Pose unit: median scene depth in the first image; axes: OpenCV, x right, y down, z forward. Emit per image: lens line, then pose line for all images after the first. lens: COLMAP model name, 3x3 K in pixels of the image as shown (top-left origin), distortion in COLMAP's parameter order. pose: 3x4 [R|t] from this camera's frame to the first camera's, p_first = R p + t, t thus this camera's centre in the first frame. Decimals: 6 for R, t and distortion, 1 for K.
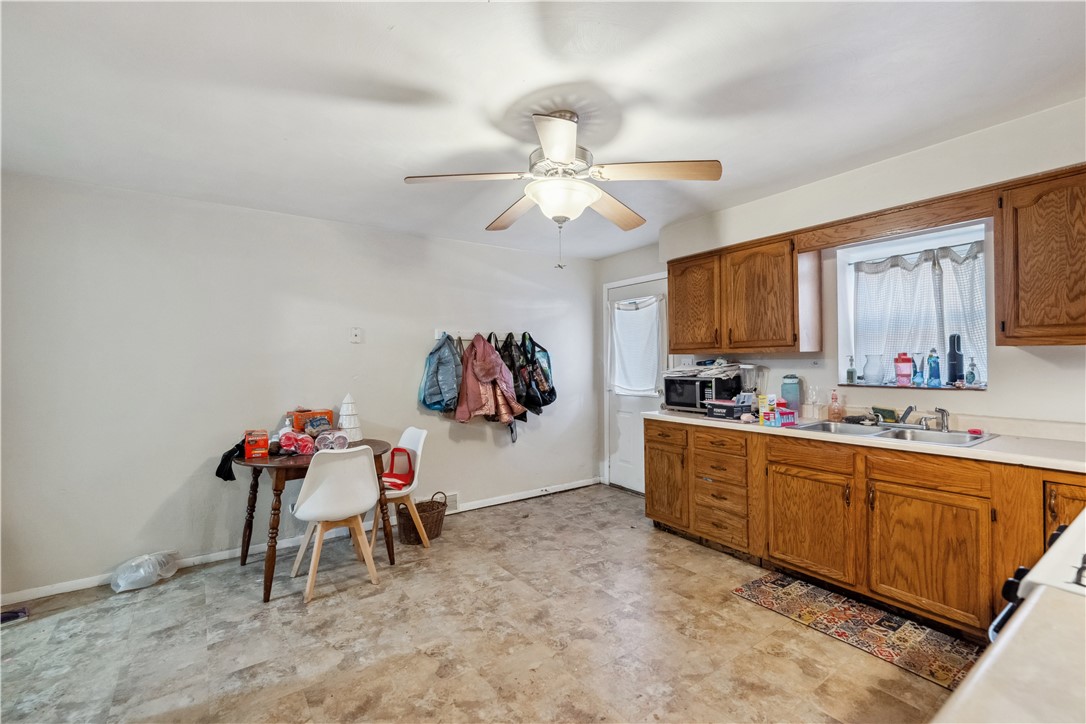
lens RADIAL K [[473.1, 0, 546.8], [0, 473.1, 357.9], [0, 0, 1]] dist [0.004953, -0.000207]
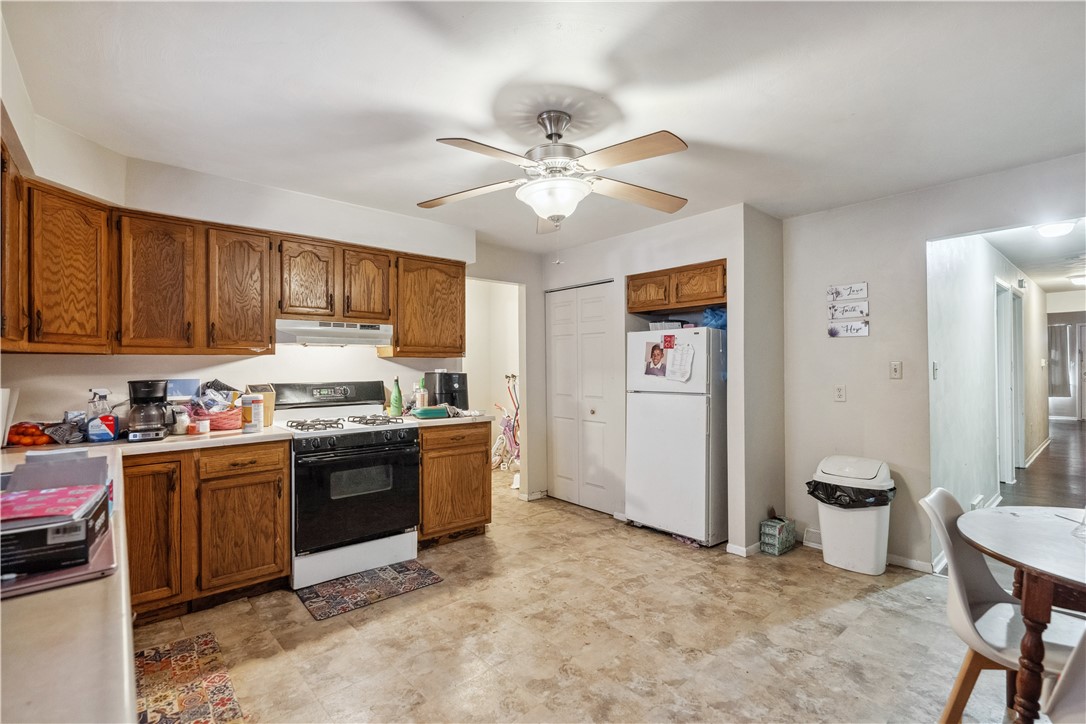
lens RADIAL K [[498.0, 0, 547.5], [0, 498.0, 361.4], [0, 0, 1]] dist [-0.000122, -0.000648]
pose [[-0.993849, 0.015105, -0.109706, 0.131010], [0.016432, 0.999802, -0.011199, 0.017479], [0.109515, -0.012933, -0.993901, 1.583657]]
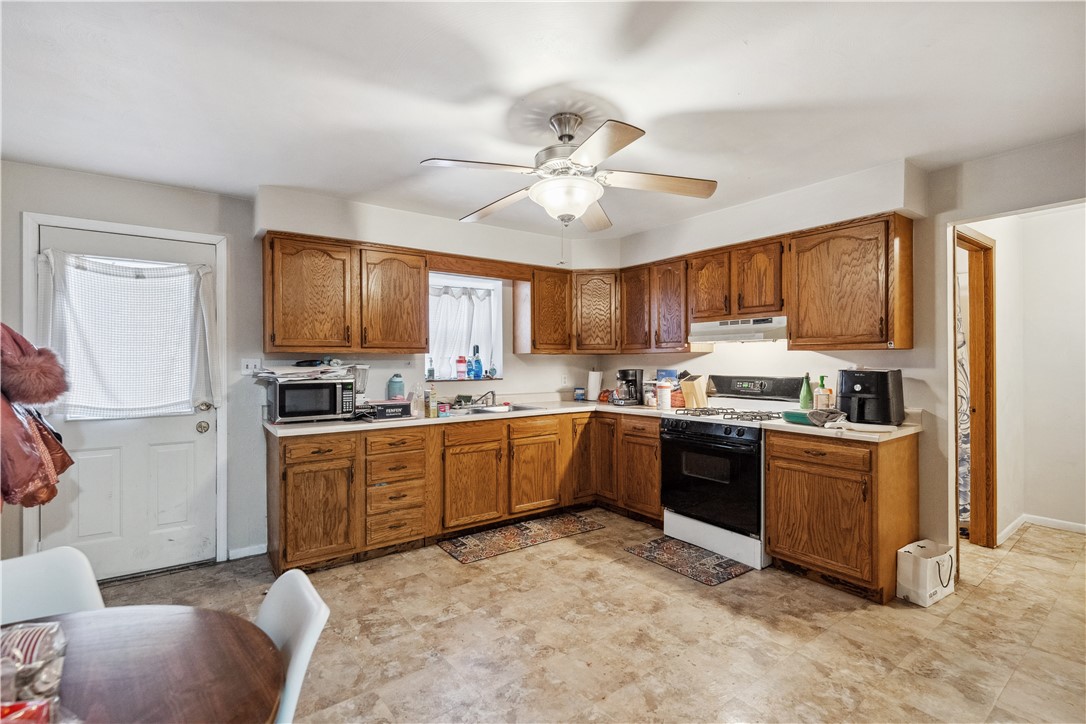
lens RADIAL K [[498.0, 0, 544.6], [0, 498.0, 358.9], [0, 0, 1]] dist [-0.000122, -0.000648]
pose [[-0.021183, 0.018231, 0.999609, -0.805668], [-0.000865, 0.999833, -0.018253, 0.026446], [-0.999775, -0.001251, -0.021164, 0.829345]]
